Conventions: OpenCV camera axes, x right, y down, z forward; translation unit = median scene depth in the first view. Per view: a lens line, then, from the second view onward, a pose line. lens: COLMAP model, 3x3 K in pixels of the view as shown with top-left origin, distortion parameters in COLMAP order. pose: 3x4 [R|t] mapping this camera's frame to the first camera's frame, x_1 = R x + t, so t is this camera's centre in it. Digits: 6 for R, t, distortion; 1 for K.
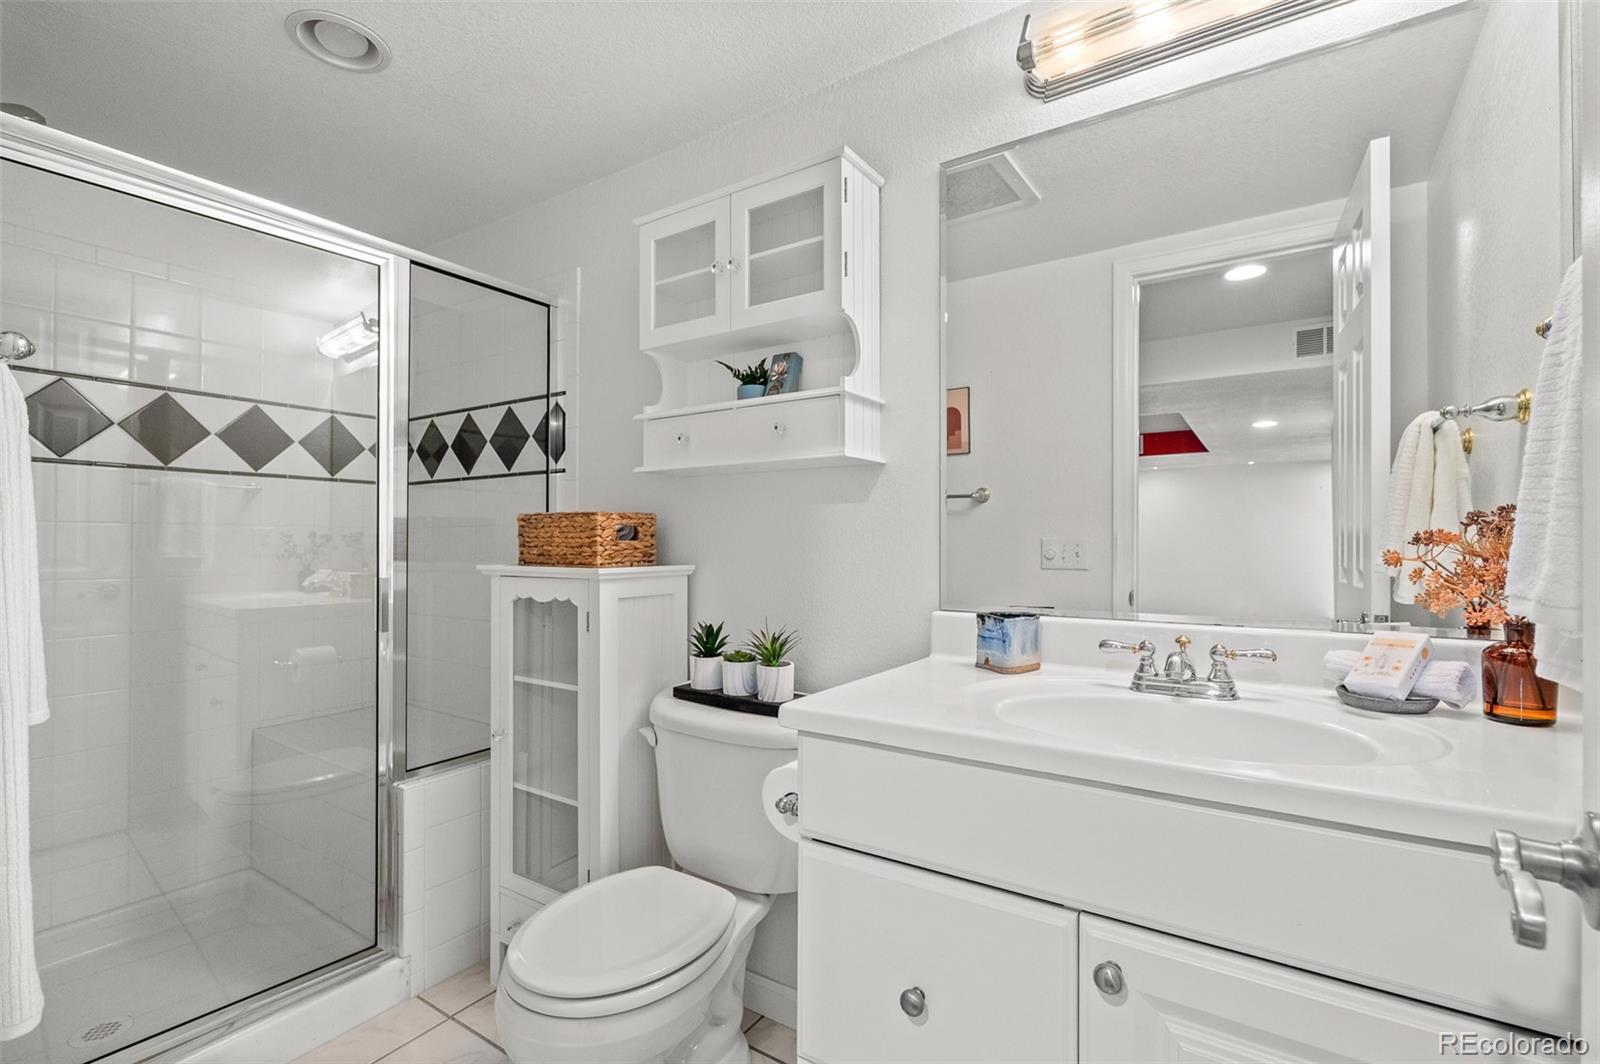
lens RADIAL K [[733.5, 0, 801.6], [0, 733.5, 534.1], [0, 0, 1]] dist [-0.003302, 0.003041]
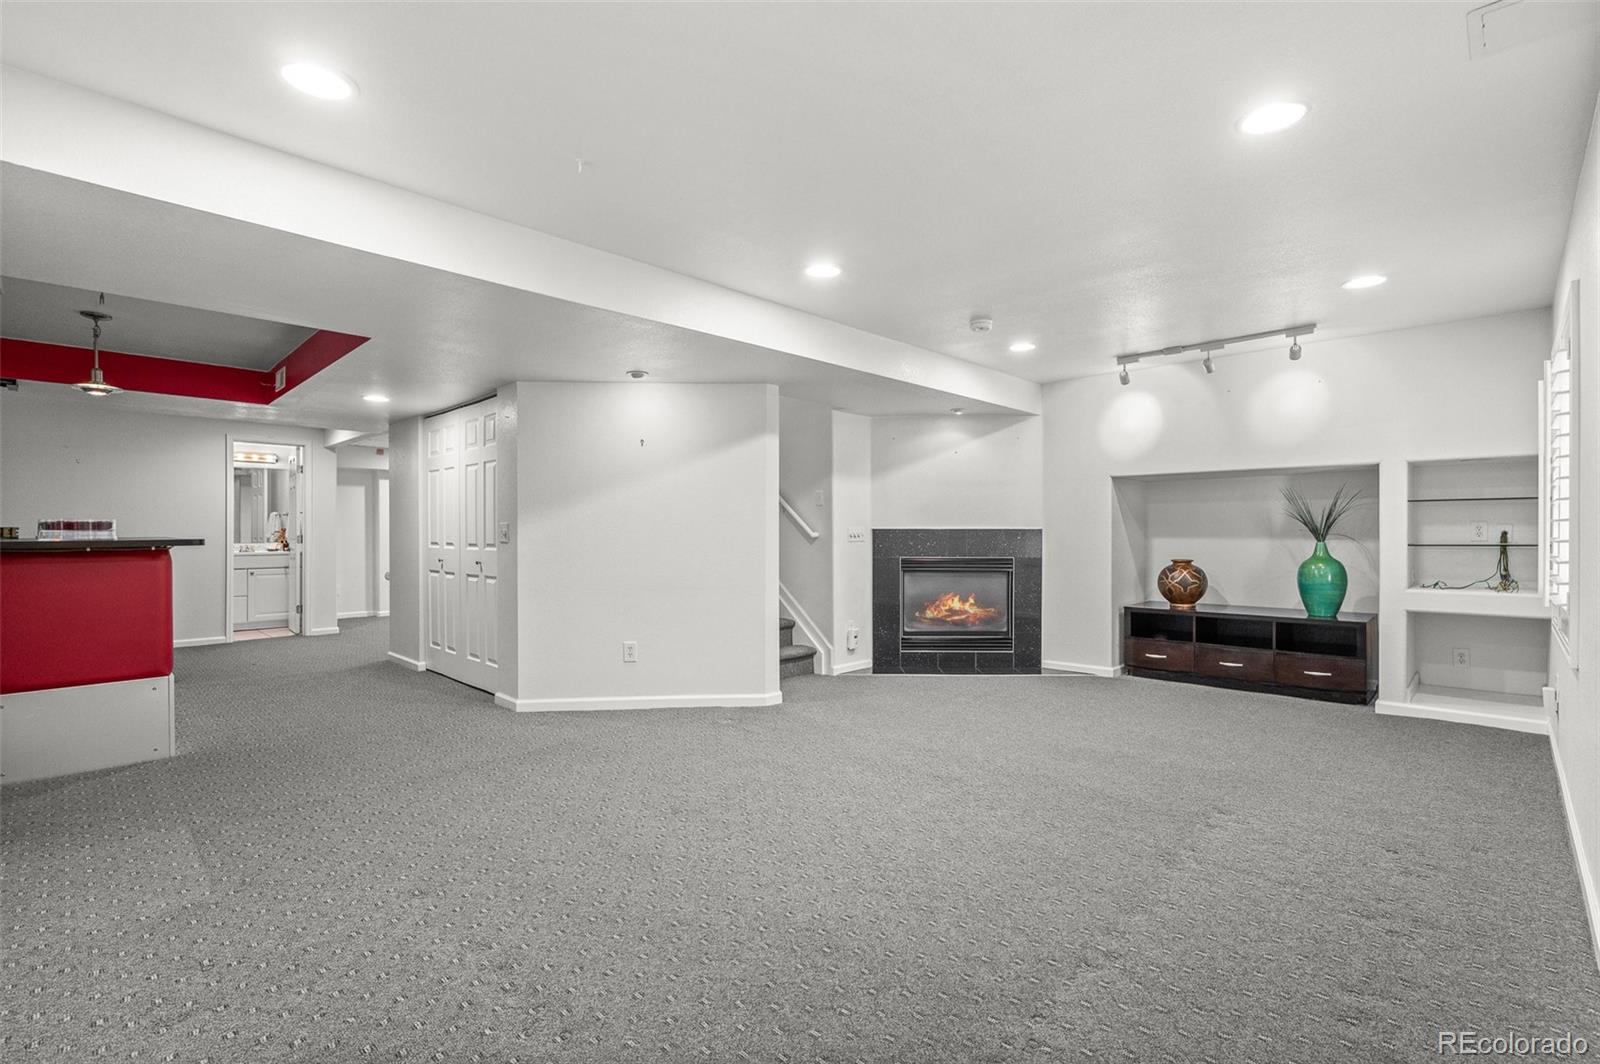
lens RADIAL K [[733.5, 0, 792.1], [0, 733.5, 530.6], [0, 0, 1]] dist [-0.003302, 0.003041]
pose [[0.194573, 0.003515, 0.980882, -6.731625], [-0.005706, 0.999981, -0.002451, -0.024488], [-0.980871, -0.005120, 0.194589, -6.941035]]
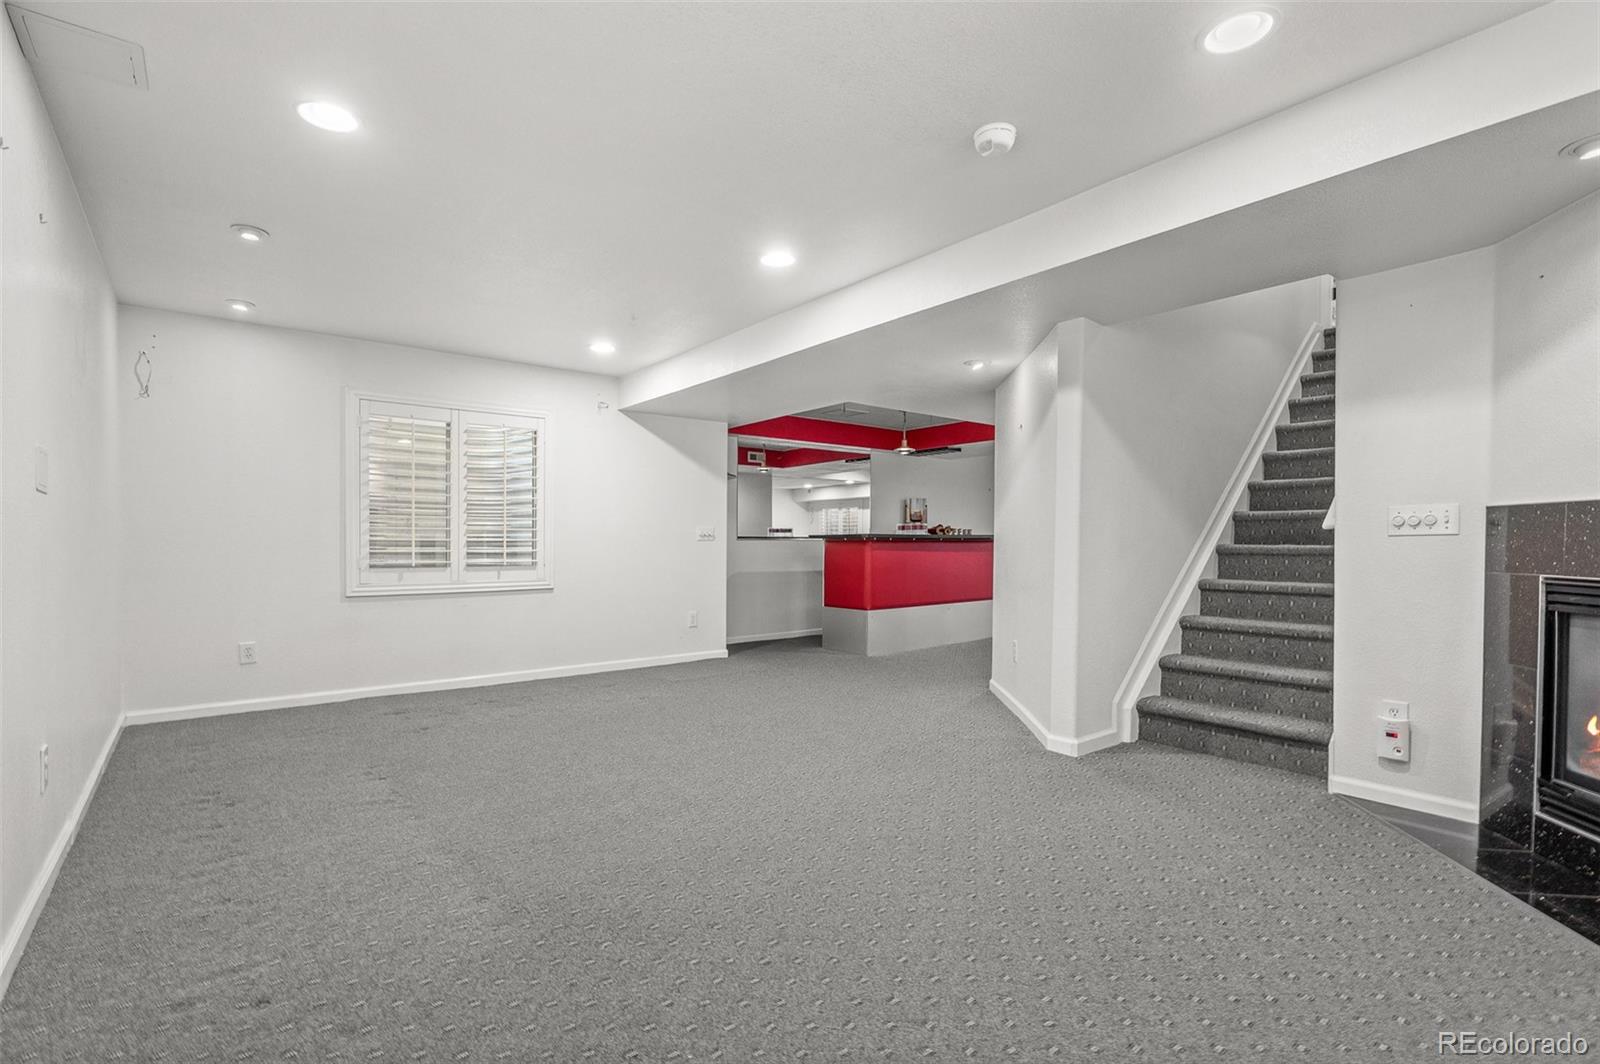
lens RADIAL K [[733.5, 0, 794.4], [0, 733.5, 541.7], [0, 0, 1]] dist [-0.003302, 0.003041]
pose [[0.951894, 0.004027, -0.306400, -2.258792], [-0.001819, 0.999970, 0.007494, 0.054655], [0.306421, -0.006576, 0.951873, -9.644520]]
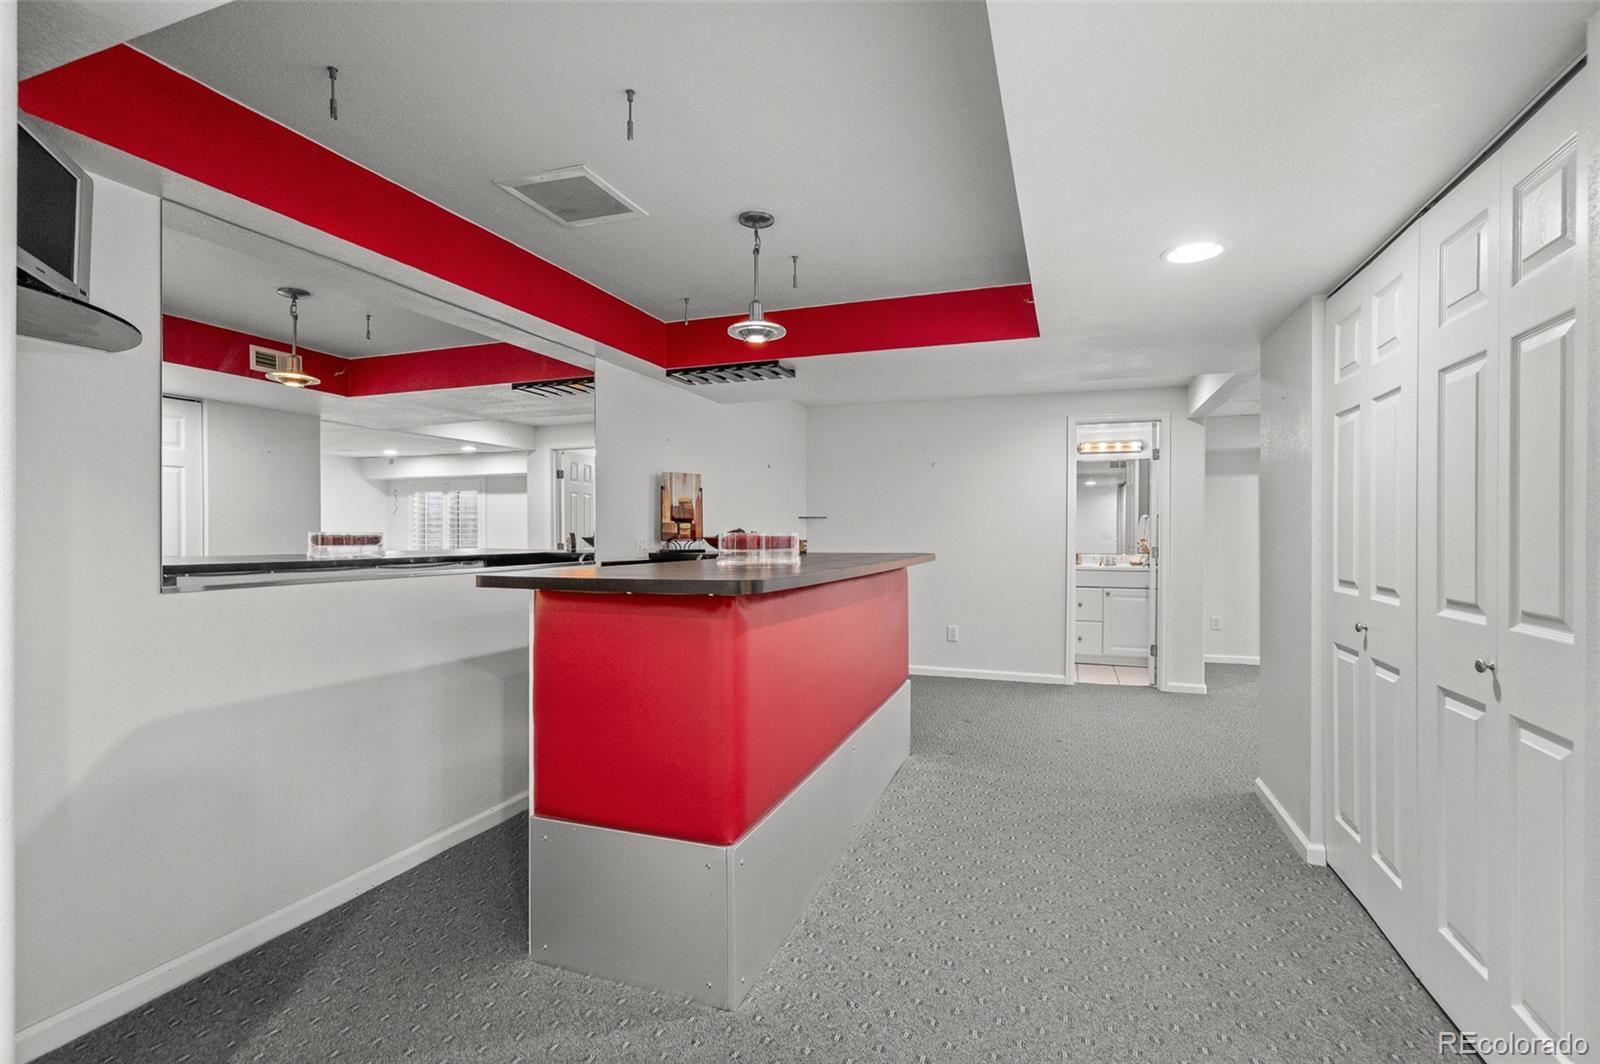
lens RADIAL K [[733.5, 0, 801.6], [0, 733.5, 537.7], [0, 0, 1]] dist [-0.003302, 0.003041]
pose [[0.970914, 0.002426, 0.239417, -3.940551], [-0.006079, 0.999876, 0.014520, -0.099219], [-0.239352, -0.015553, 0.970808, -4.969542]]
